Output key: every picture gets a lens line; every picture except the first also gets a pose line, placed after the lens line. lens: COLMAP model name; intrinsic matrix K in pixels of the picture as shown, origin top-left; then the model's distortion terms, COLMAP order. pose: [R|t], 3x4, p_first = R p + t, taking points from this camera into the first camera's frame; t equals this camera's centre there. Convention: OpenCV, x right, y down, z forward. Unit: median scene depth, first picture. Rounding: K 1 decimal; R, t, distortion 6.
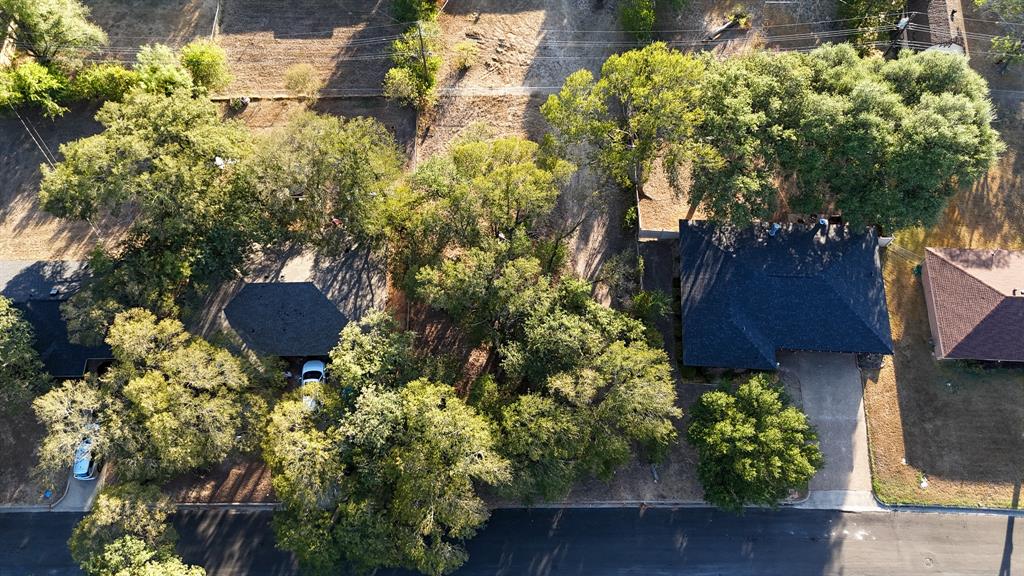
lens RADIAL K [[762.9, 0, 512.0], [0, 762.9, 288.0], [0, 0, 1]] dist [0.020750, -0.002640]
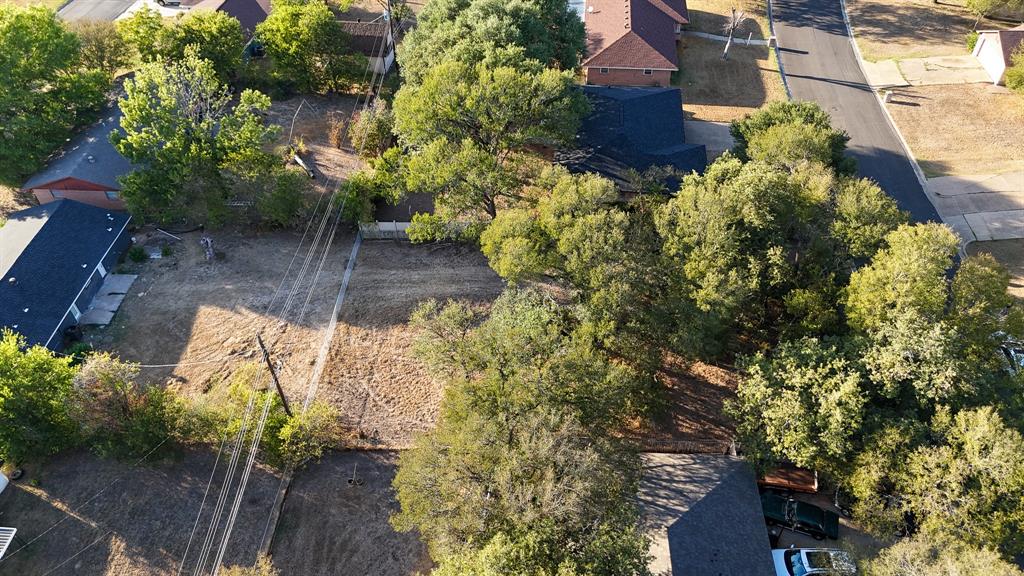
lens RADIAL K [[762.9, 0, 512.0], [0, 762.9, 288.0], [0, 0, 1]] dist [0.020750, -0.002640]
pose [[0.047694, -0.683439, 0.728448, -0.612266], [0.929282, 0.297784, 0.218541, -0.331947], [-0.366280, 0.666510, 0.649310, 0.532343]]
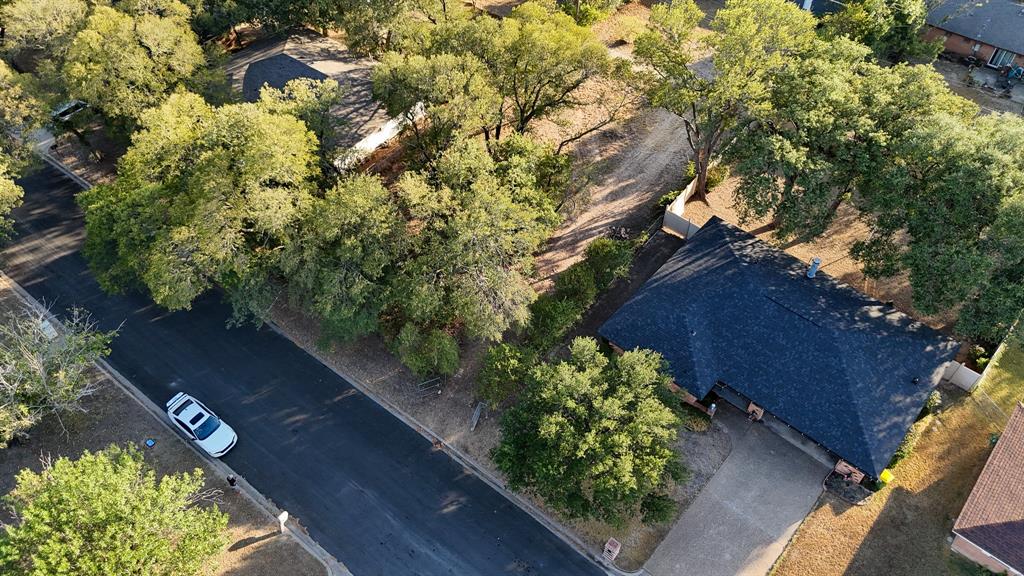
lens RADIAL K [[757.7, 0, 514.0], [0, 757.7, 286.0], [0, 0, 1]] dist [0.049483, -0.055665]
pose [[0.785436, 0.478418, -0.392692, 0.439021], [-0.574637, 0.799378, -0.175464, 0.246981], [0.229964, 0.363471, 0.902776, 0.297421]]
